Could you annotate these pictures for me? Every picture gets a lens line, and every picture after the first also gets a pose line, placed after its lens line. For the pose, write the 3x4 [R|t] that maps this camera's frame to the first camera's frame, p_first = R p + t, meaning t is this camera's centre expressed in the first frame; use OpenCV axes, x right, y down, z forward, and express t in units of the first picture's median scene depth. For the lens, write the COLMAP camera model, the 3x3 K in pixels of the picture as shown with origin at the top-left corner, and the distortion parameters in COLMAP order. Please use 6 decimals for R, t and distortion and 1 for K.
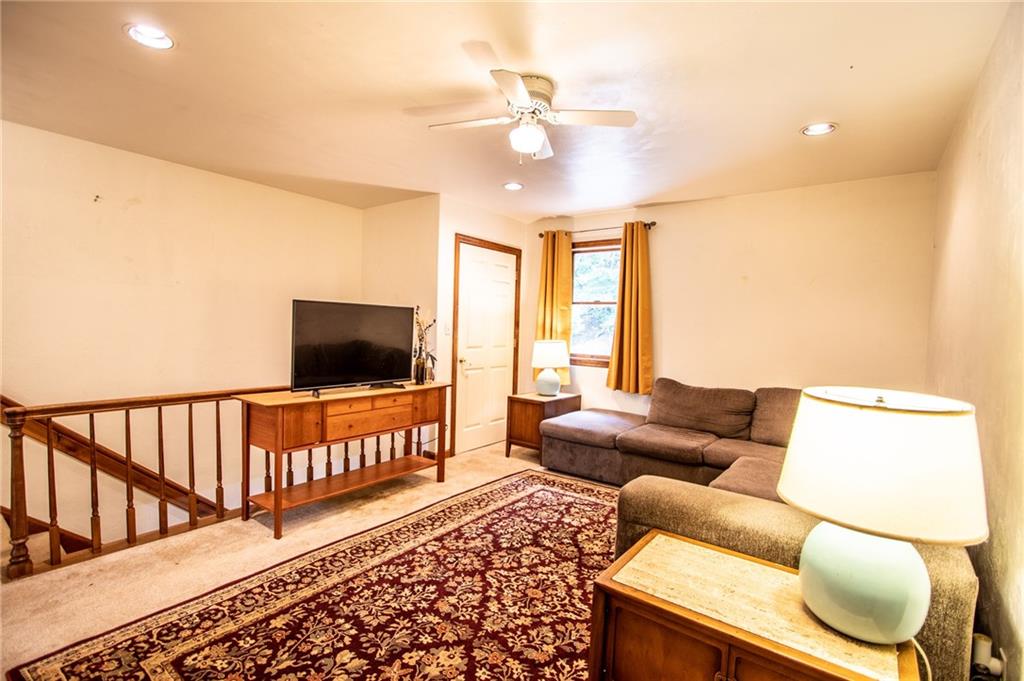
lens RADIAL K [[473.9, 0, 507.0], [0, 473.9, 335.6], [0, 0, 1]] dist [-0.017803, 0.000136]
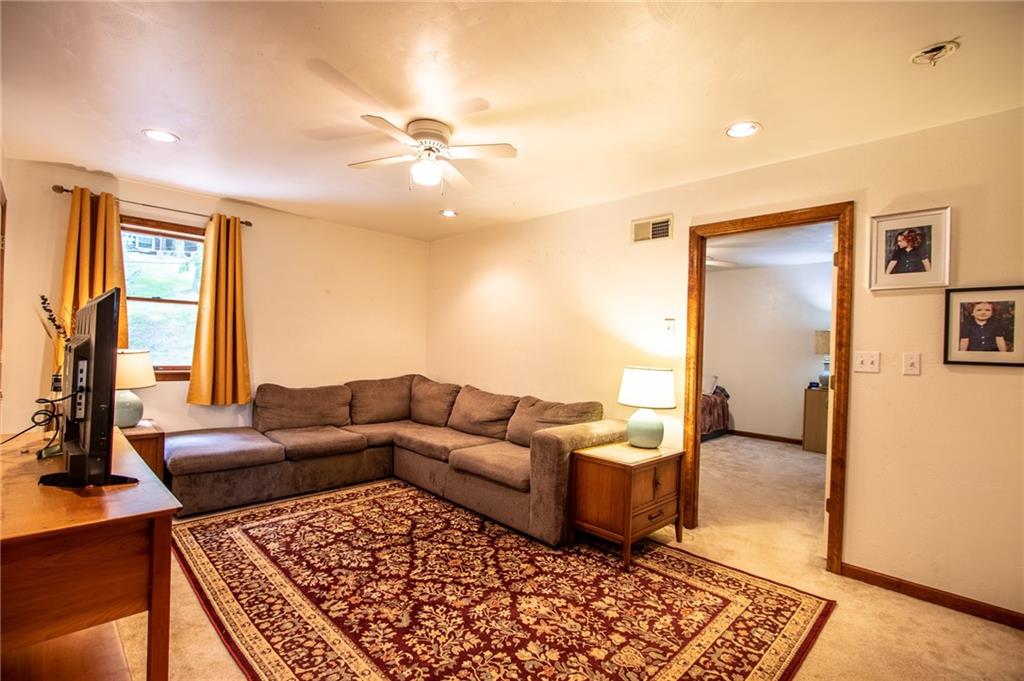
lens RADIAL K [[473.9, 0, 505.7], [0, 473.9, 342.4], [0, 0, 1]] dist [-0.017803, 0.000136]
pose [[0.146002, -0.024222, 0.988988, -0.909677], [-0.006508, 0.999655, 0.025444, -0.041018], [-0.989263, -0.010151, 0.145794, 0.575692]]
